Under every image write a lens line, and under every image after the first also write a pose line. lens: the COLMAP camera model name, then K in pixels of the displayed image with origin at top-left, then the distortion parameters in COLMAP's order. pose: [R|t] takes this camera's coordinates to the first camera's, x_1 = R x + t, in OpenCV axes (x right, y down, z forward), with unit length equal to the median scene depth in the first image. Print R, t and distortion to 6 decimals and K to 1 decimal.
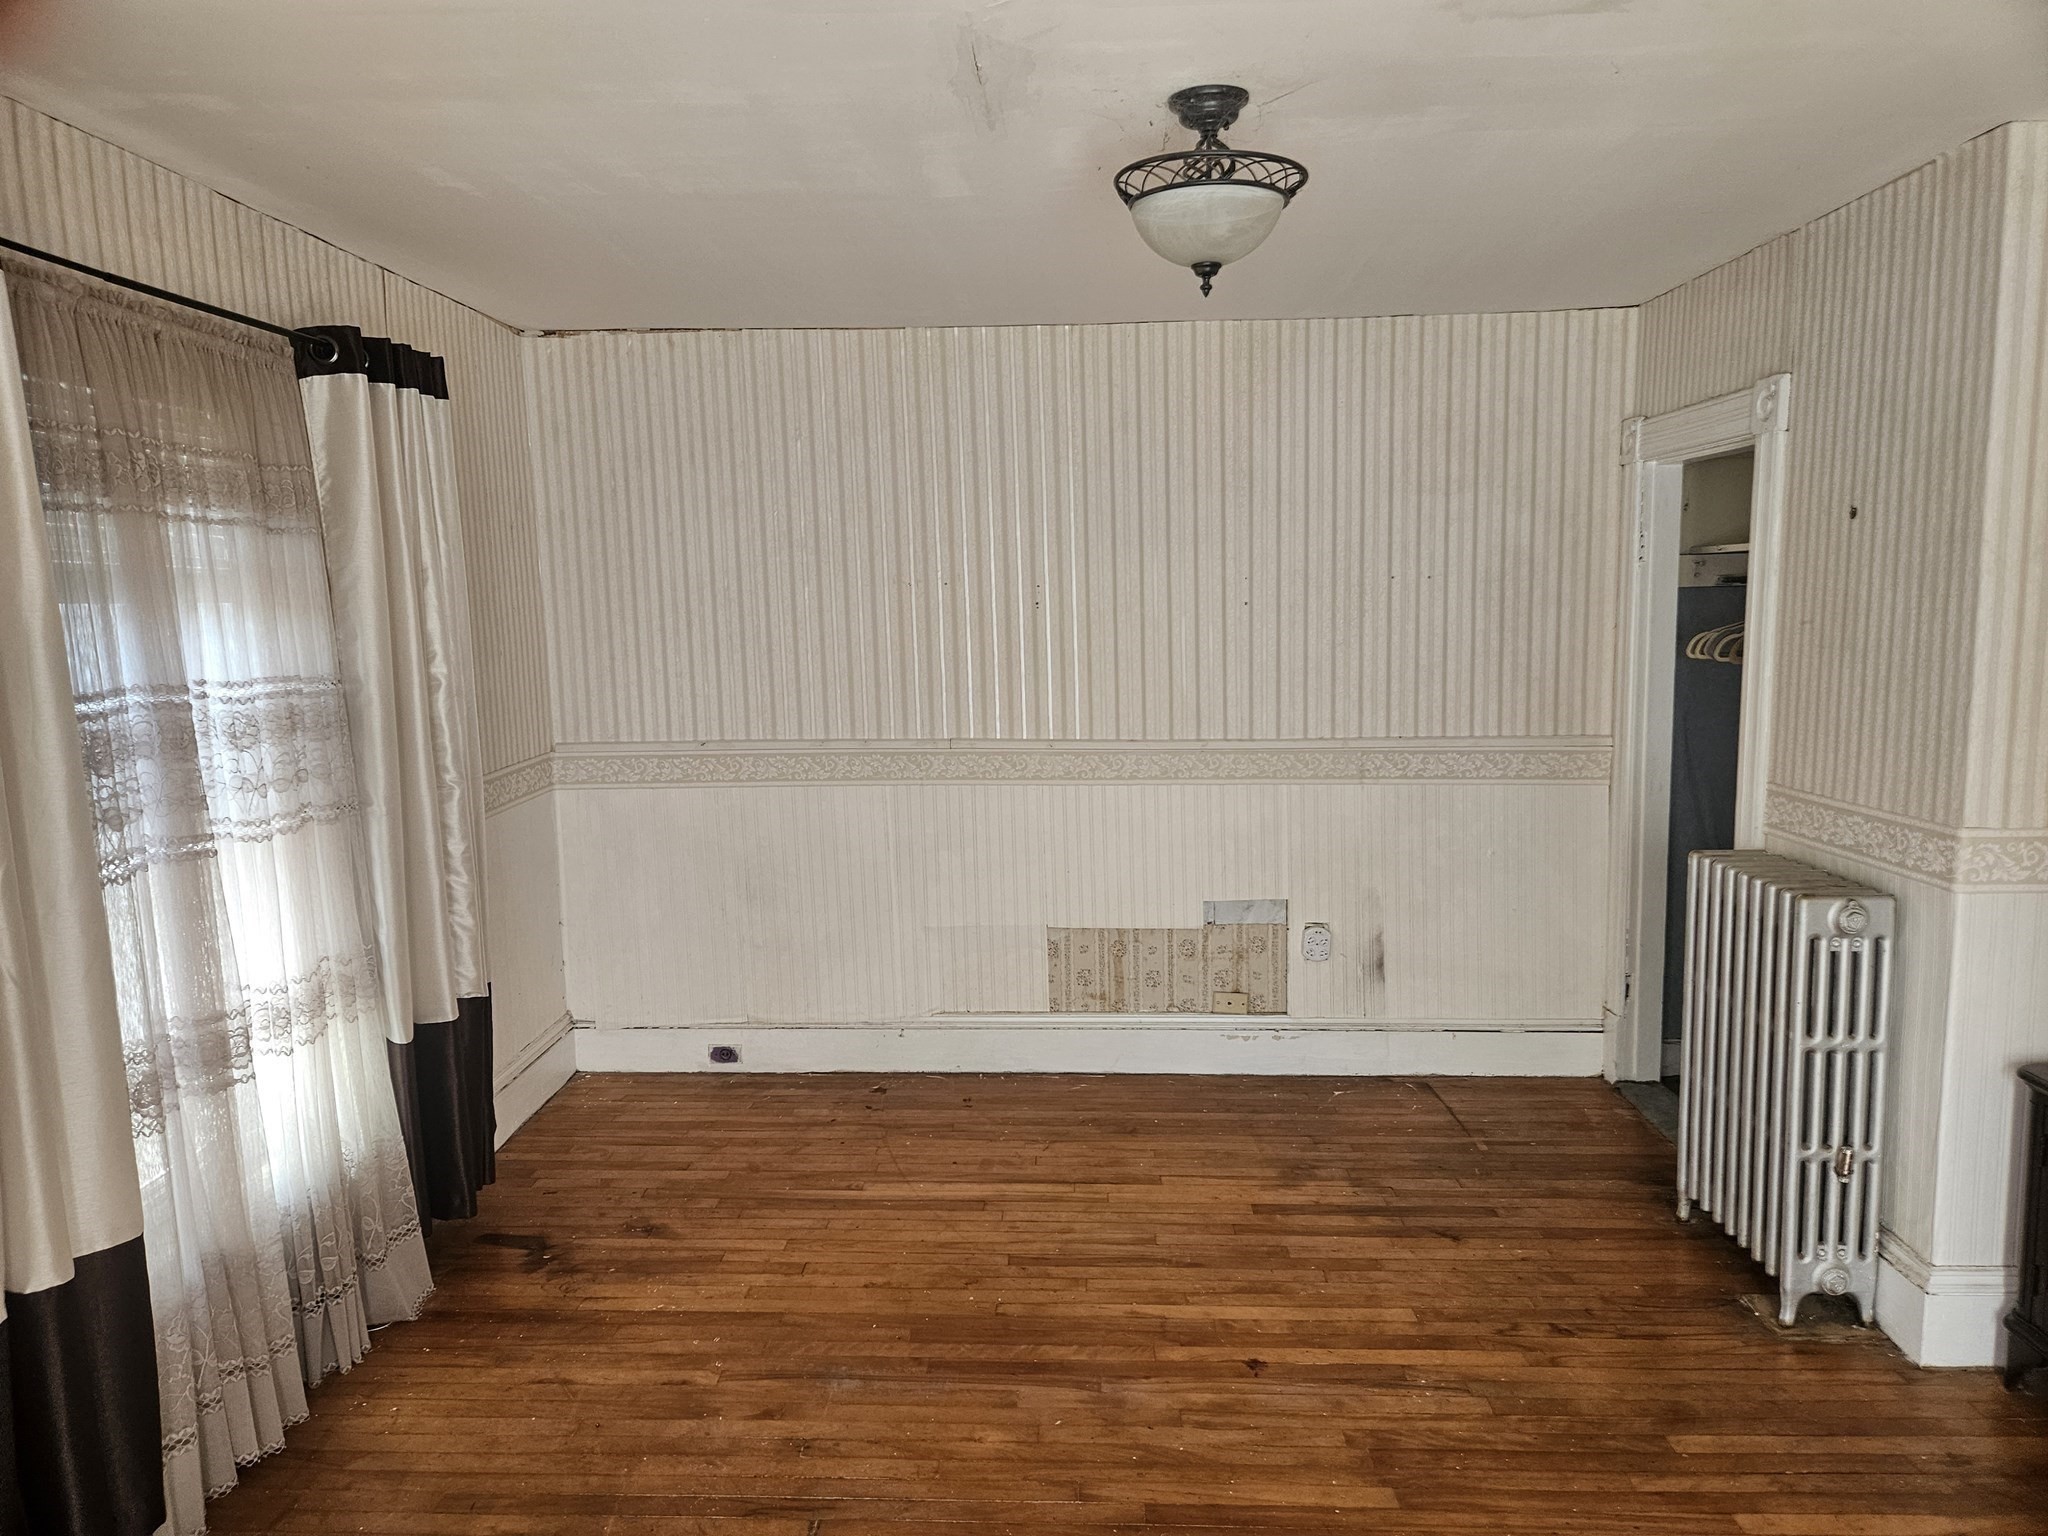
lens RADIAL K [[1363.7, 0, 1016.6], [0, 1363.7, 753.1], [0, 0, 1]] dist [0.066241, -0.018466]
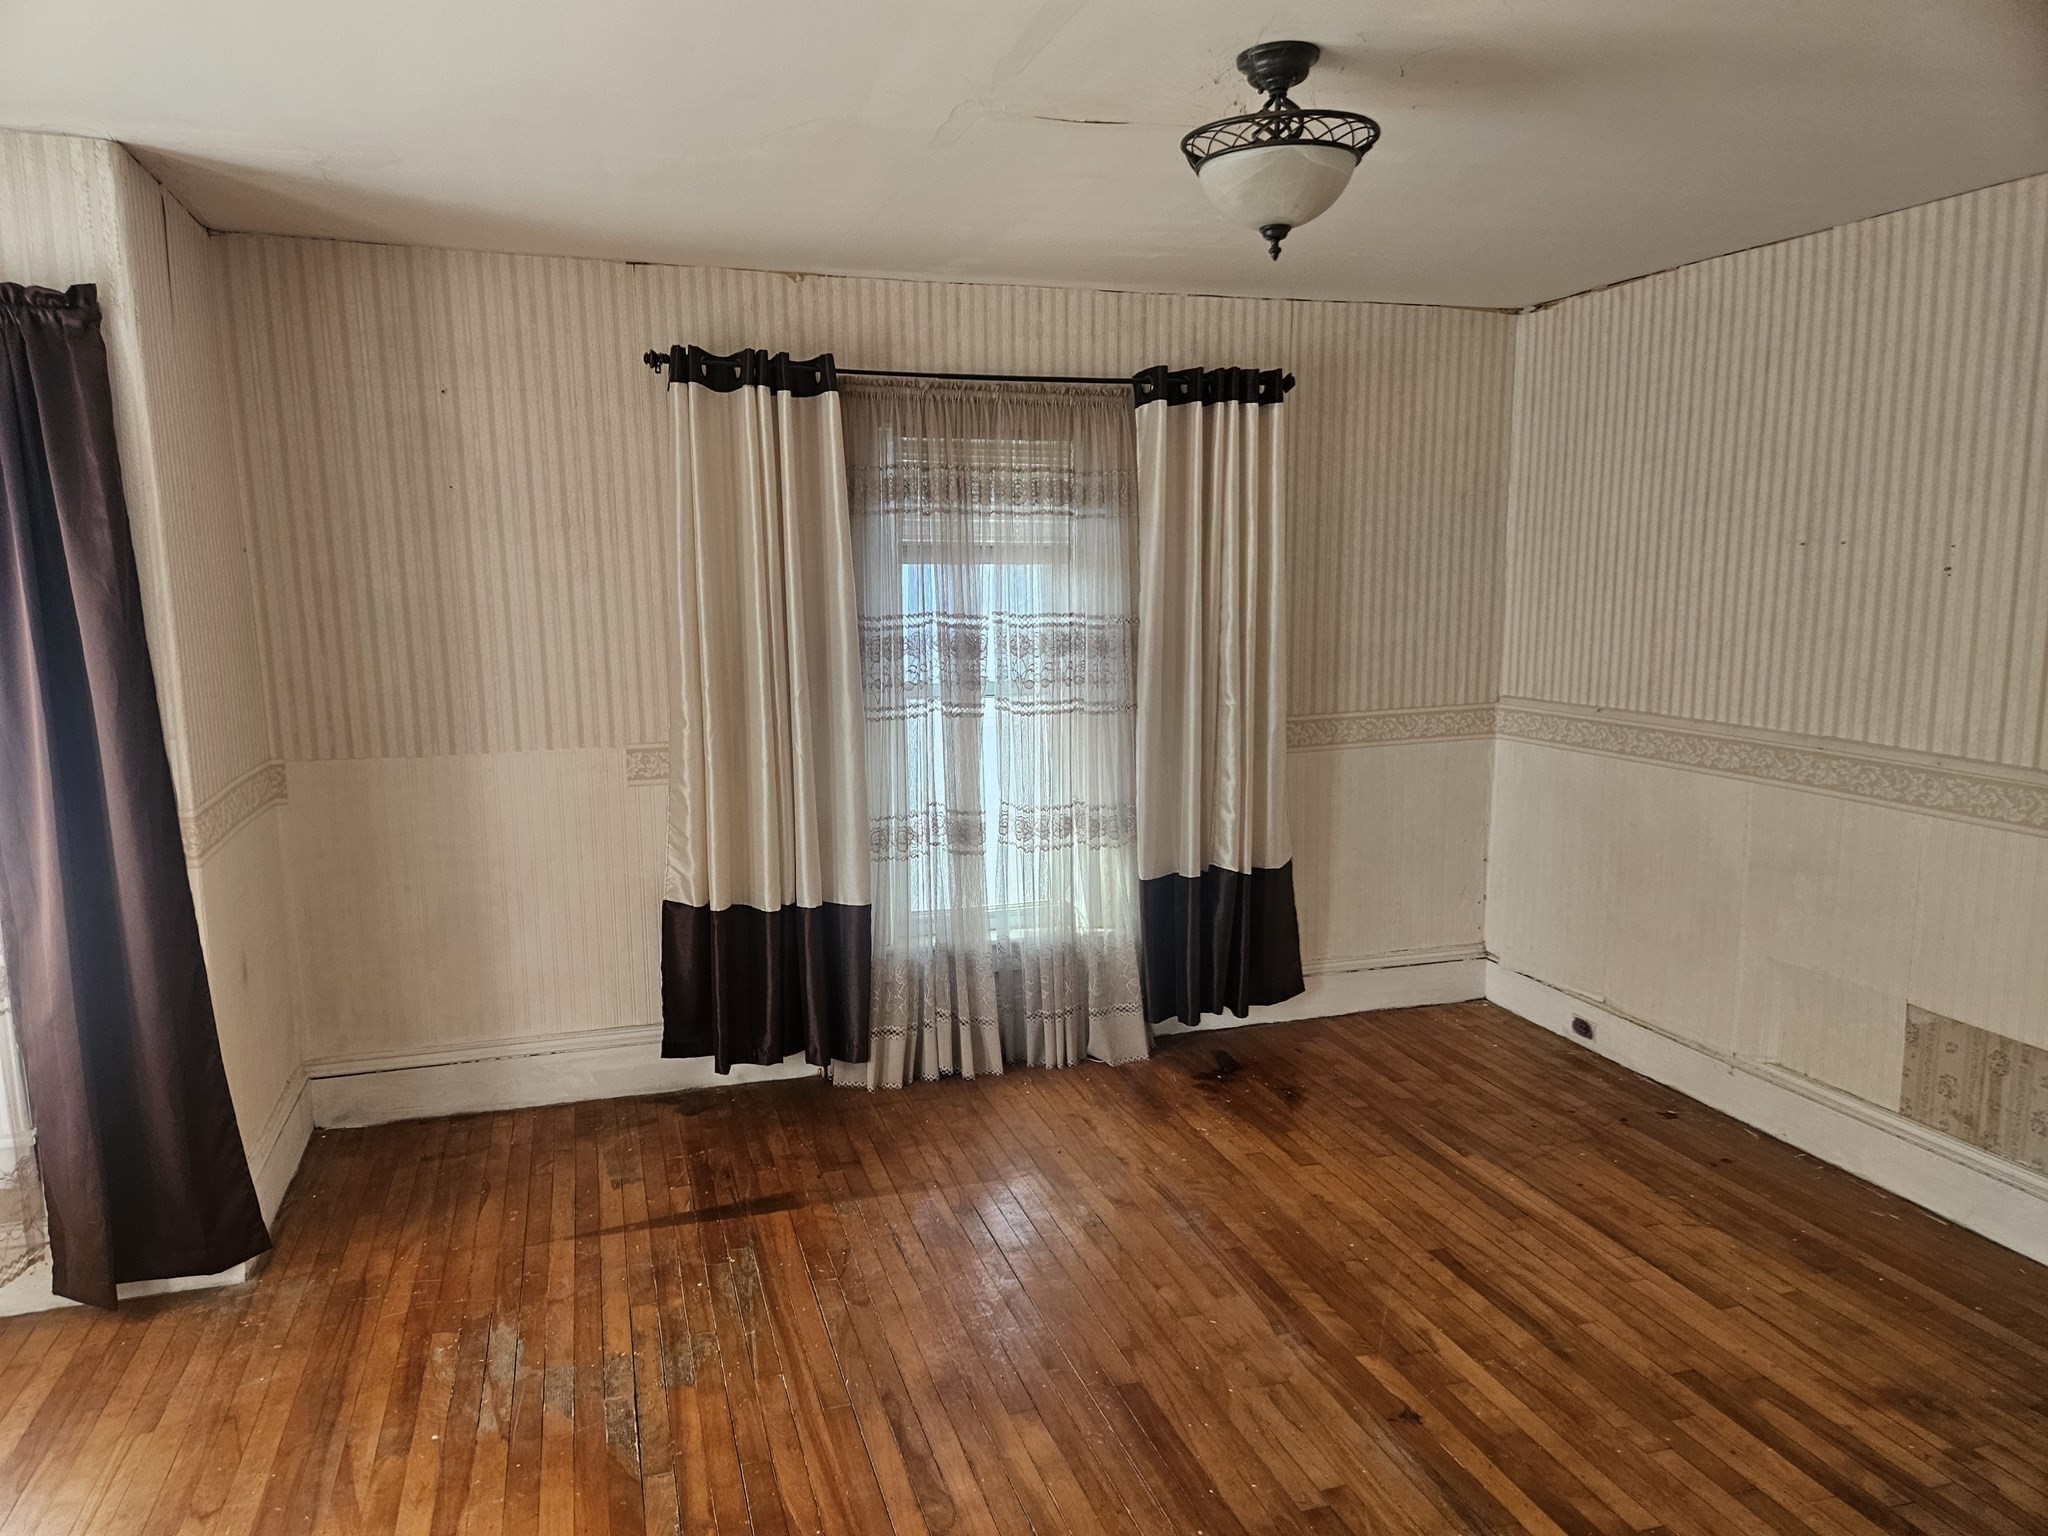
lens RADIAL K [[1363.7, 0, 1009.8], [0, 1363.7, 783.2], [0, 0, 1]] dist [0.066241, -0.018466]
pose [[0.354670, 0.161211, -0.920989, 0.629843], [-0.112276, 0.985239, 0.129220, -0.042059], [0.928226, 0.057574, 0.367535, 0.292493]]
